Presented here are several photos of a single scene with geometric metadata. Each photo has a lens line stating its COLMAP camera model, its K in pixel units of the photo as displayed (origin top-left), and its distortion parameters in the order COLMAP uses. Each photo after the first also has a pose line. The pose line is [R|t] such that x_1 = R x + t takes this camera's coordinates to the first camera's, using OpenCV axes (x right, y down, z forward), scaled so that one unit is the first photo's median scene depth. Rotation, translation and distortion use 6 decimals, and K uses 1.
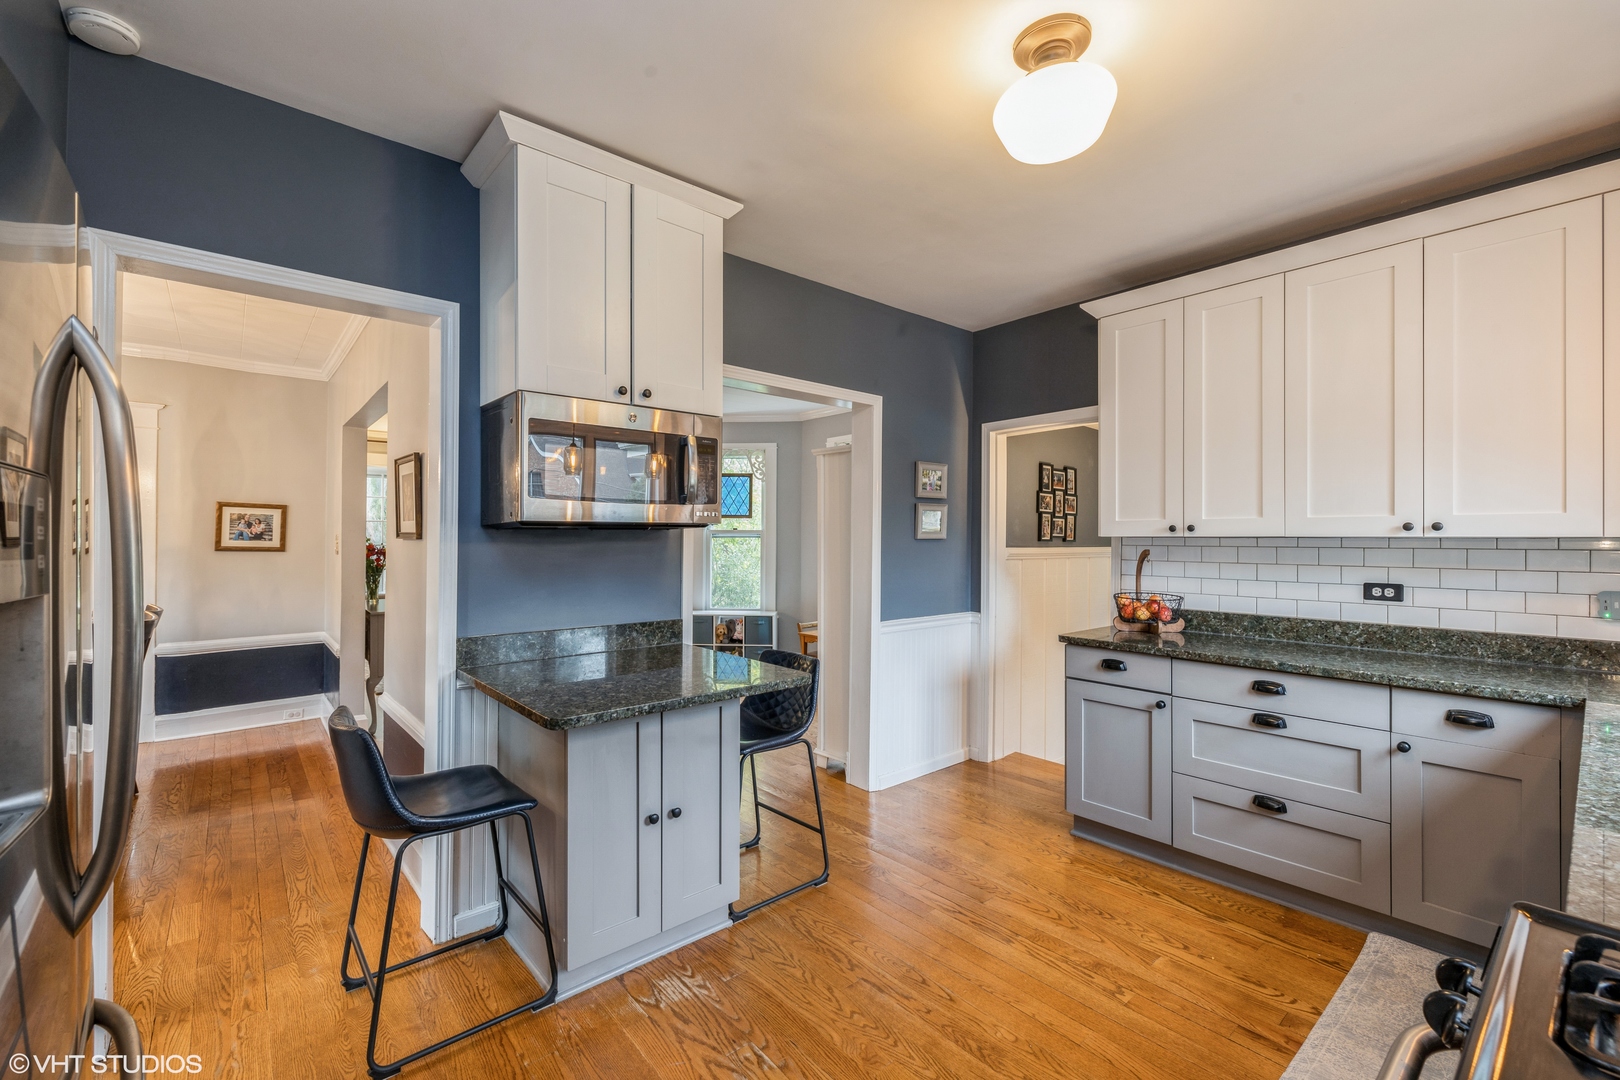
lens RADIAL K [[682.9, 0, 810.0], [0, 682.9, 540.0], [0, 0, 1]] dist [0.001144, 0.000350]
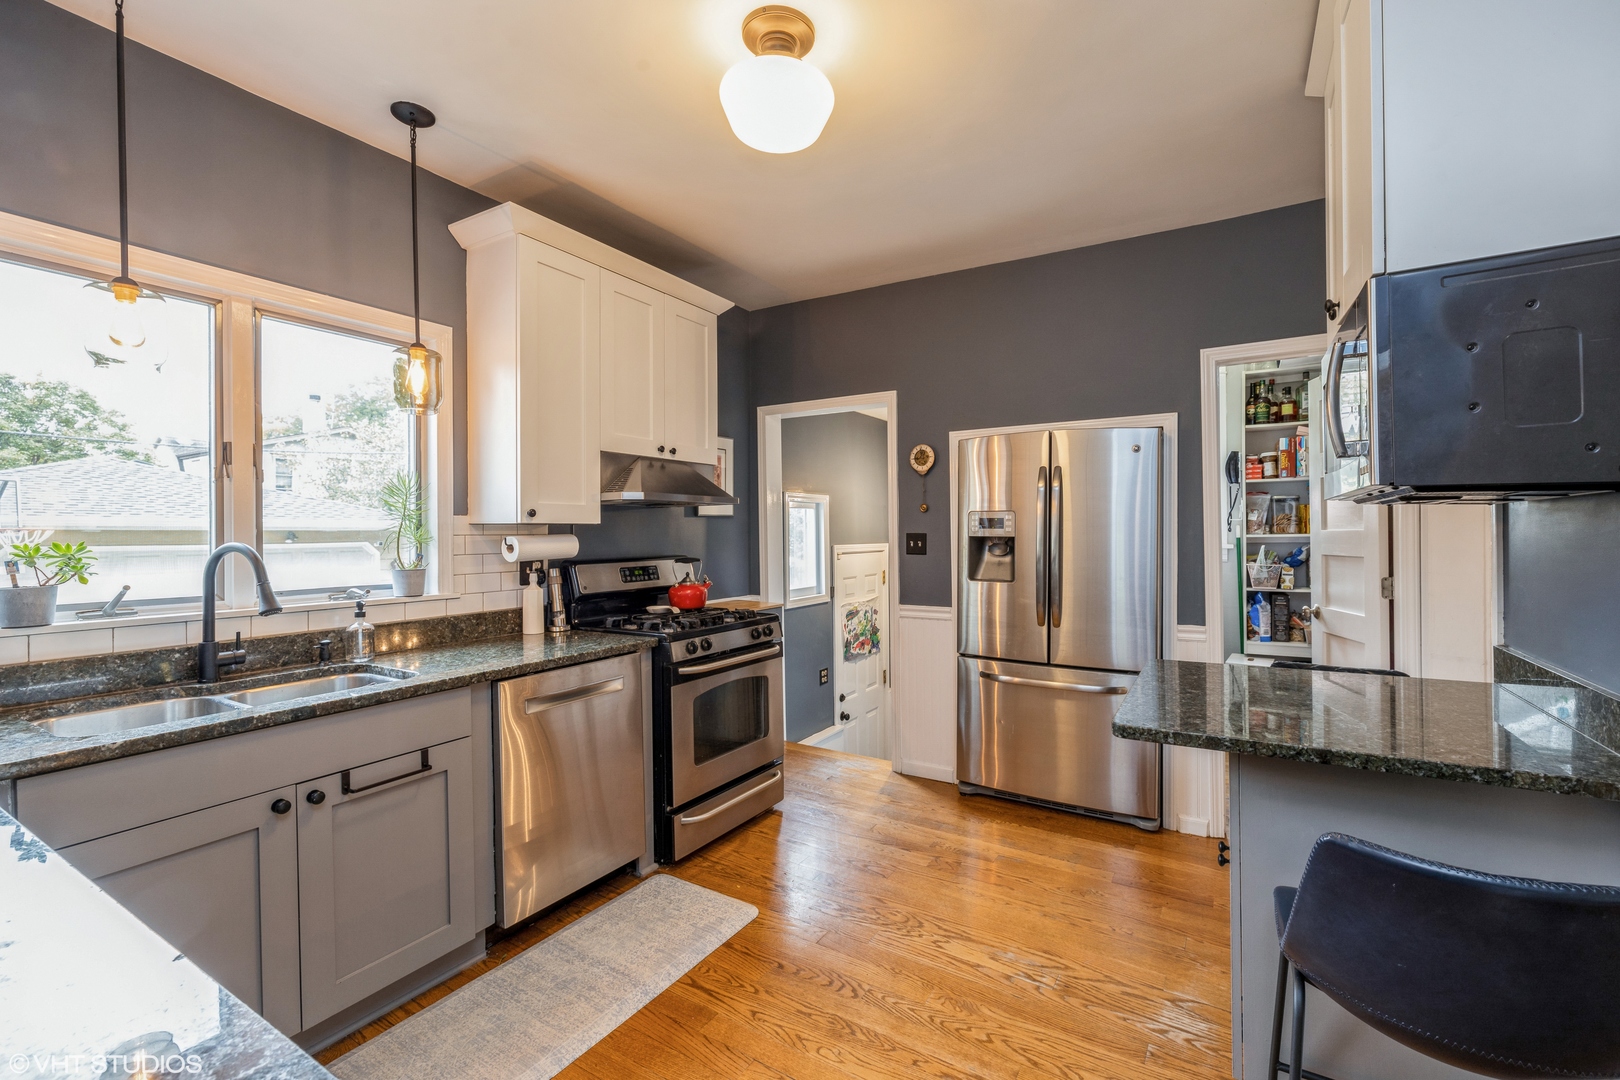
lens RADIAL K [[682.9, 0, 810.0], [0, 682.9, 540.0], [0, 0, 1]] dist [0.001144, 0.000350]
pose [[-0.954649, 0.010206, -0.297559, 0.587480], [0.006479, 0.999888, 0.013508, 0.011582], [0.297663, 0.010967, -0.954608, 1.892530]]
